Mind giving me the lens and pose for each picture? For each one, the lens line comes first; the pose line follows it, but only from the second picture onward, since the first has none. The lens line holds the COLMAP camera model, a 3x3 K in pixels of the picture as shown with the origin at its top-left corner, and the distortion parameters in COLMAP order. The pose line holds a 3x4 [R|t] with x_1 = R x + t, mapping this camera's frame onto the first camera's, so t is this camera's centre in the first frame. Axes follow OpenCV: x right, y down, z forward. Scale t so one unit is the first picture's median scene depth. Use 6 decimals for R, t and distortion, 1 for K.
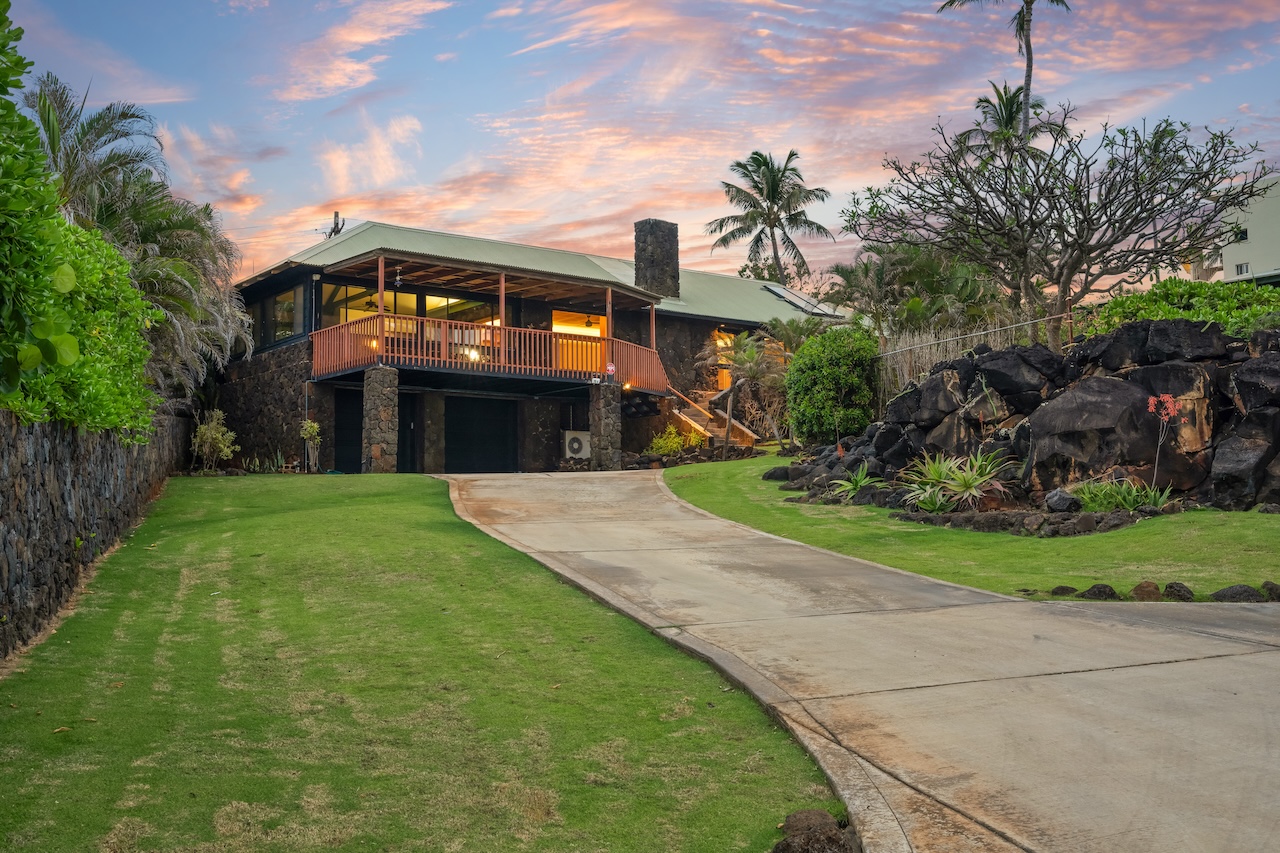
lens RADIAL K [[1259.3, 0, 639.3], [0, 1259.3, 426.0], [0, 0, 1]] dist [0.036983, 0.000000]
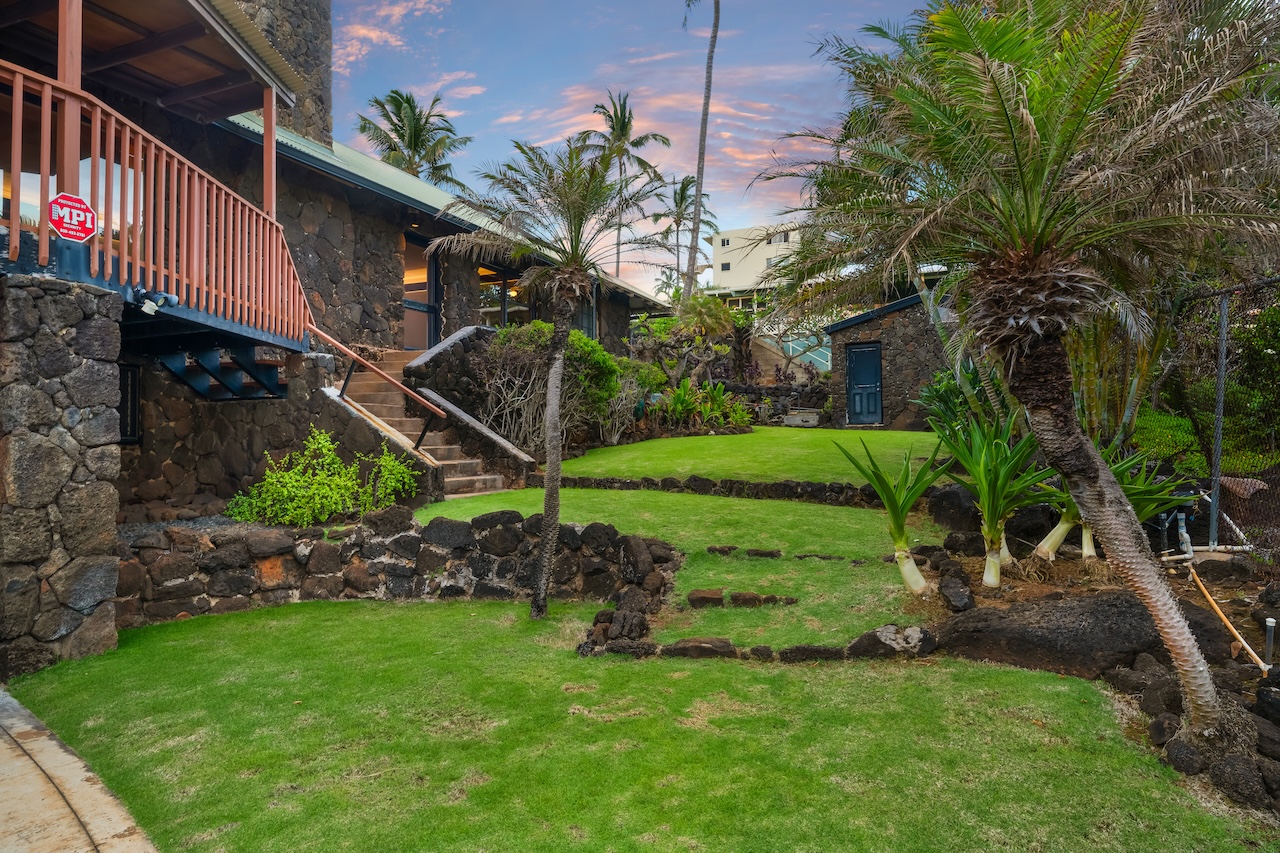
lens RADIAL K [[742.7, 0, 637.2], [0, 742.7, 428.1], [0, 0, 1]] dist [0.023623, 0.000101]
pose [[0.889973, 0.017158, 0.455690, 0.007341], [-0.046174, 0.997547, 0.052618, -0.015558], [-0.453669, -0.067869, 0.888582, 0.686938]]
